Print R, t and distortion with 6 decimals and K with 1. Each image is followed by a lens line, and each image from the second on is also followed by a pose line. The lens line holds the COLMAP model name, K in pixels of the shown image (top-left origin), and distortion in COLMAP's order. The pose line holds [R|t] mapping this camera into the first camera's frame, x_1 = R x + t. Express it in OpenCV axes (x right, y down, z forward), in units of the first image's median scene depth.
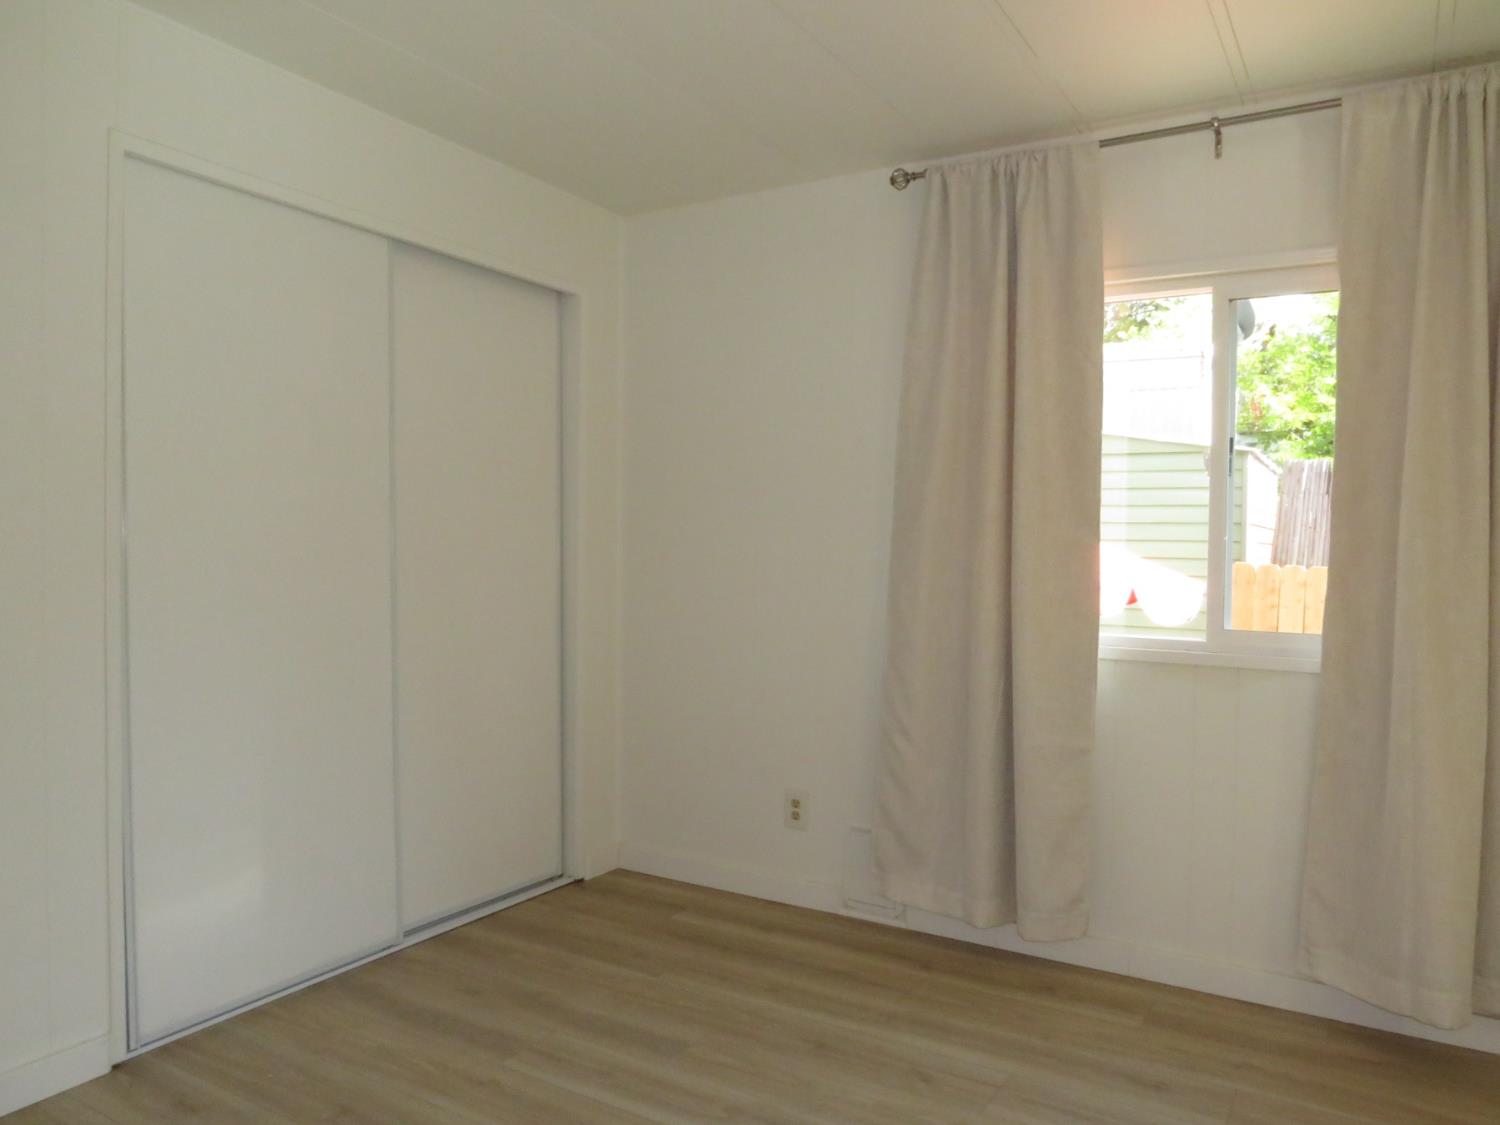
lens RADIAL K [[1067.8, 0, 751.7], [0, 1067.8, 572.0], [0, 0, 1]] dist [-0.010956, 0.000252]
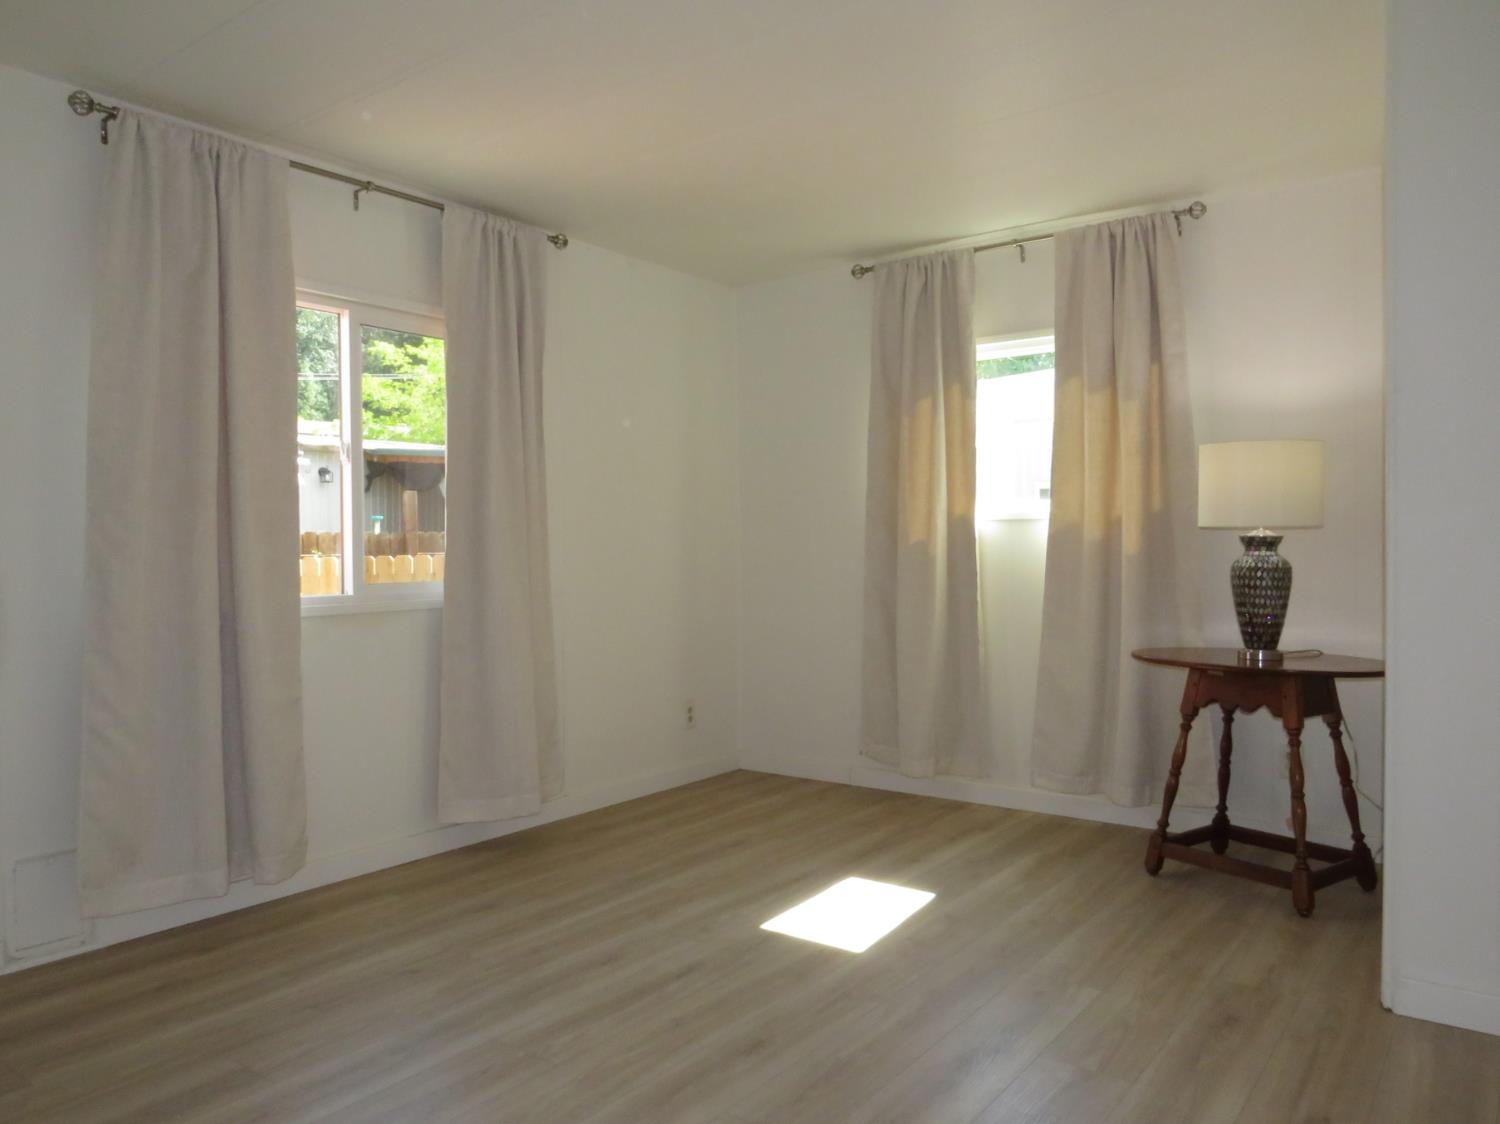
lens RADIAL K [[1089.2, 0, 750.0], [0, 1089.2, 562.0], [0, 0, 1]] dist [-0.005553, -0.004929]
pose [[0.102619, -0.034730, 0.994114, -0.787808], [0.036998, 0.998832, 0.031076, 0.004604], [-0.994032, 0.033591, 0.103784, 0.405857]]
